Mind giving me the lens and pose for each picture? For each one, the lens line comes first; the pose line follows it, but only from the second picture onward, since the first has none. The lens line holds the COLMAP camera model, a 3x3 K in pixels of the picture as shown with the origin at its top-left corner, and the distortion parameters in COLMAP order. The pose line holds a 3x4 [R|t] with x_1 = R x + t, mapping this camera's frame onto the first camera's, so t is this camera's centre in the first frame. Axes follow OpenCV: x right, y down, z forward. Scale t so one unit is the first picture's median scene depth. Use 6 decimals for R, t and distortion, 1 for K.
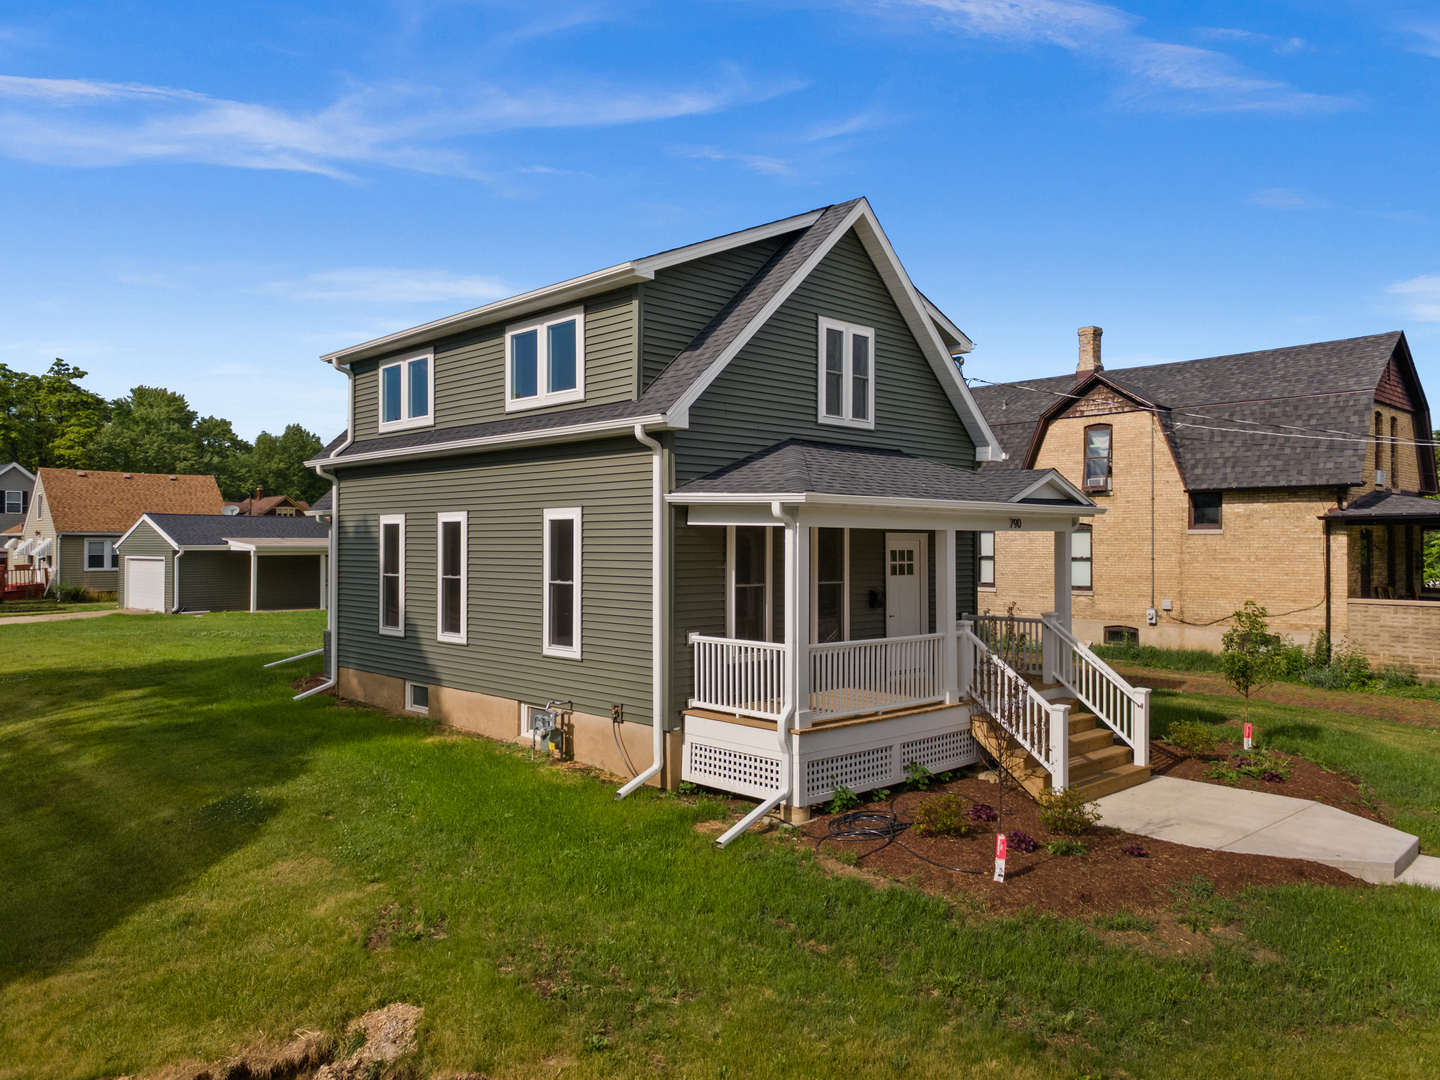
lens RADIAL K [[1030.3, 0, 711.2], [0, 1030.3, 530.0], [0, 0, 1]] dist [0.037561, 0.007685]
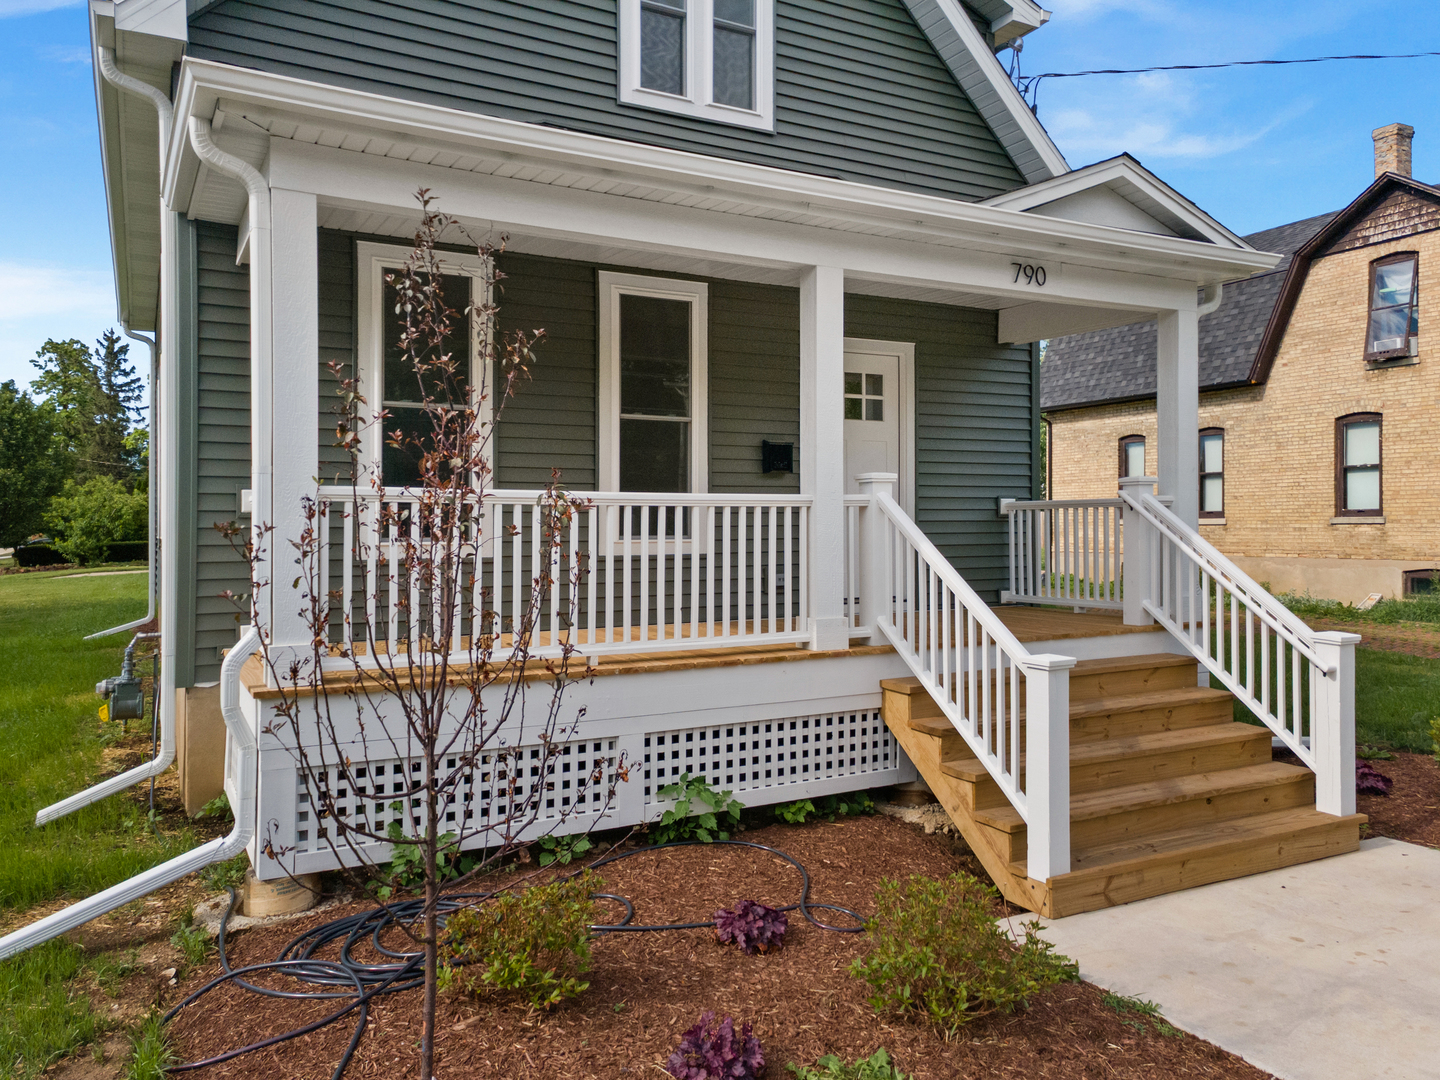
lens RADIAL K [[1030.3, 0, 709.4], [0, 1030.3, 518.3], [0, 0, 1]] dist [0.037561, 0.007685]
pose [[0.961376, -0.009652, -0.275070, 0.280141], [0.011861, 0.999909, 0.006367, 0.097651], [0.274984, -0.009383, 0.961403, 0.505550]]
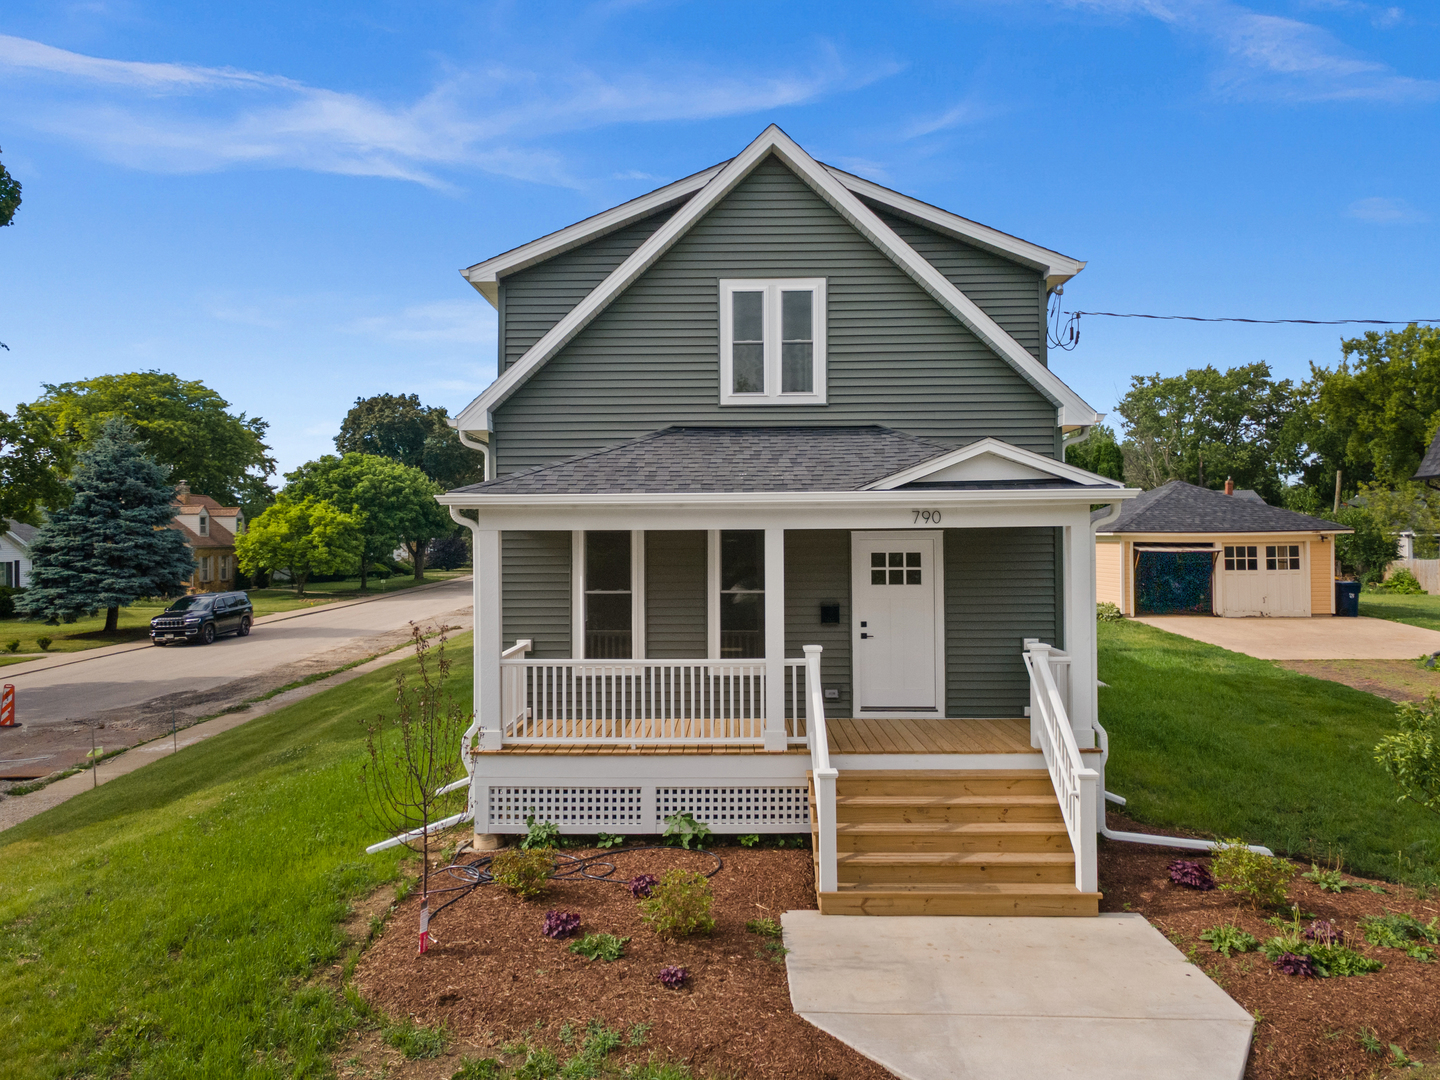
lens RADIAL K [[1030.3, 0, 709.7], [0, 1030.3, 530.5], [0, 0, 1]] dist [0.037561, 0.007685]
pose [[0.713088, -0.012914, -0.700956, 0.683638], [0.018437, 0.999830, 0.000336, 0.000034], [0.700832, -0.013163, 0.713205, 0.373327]]
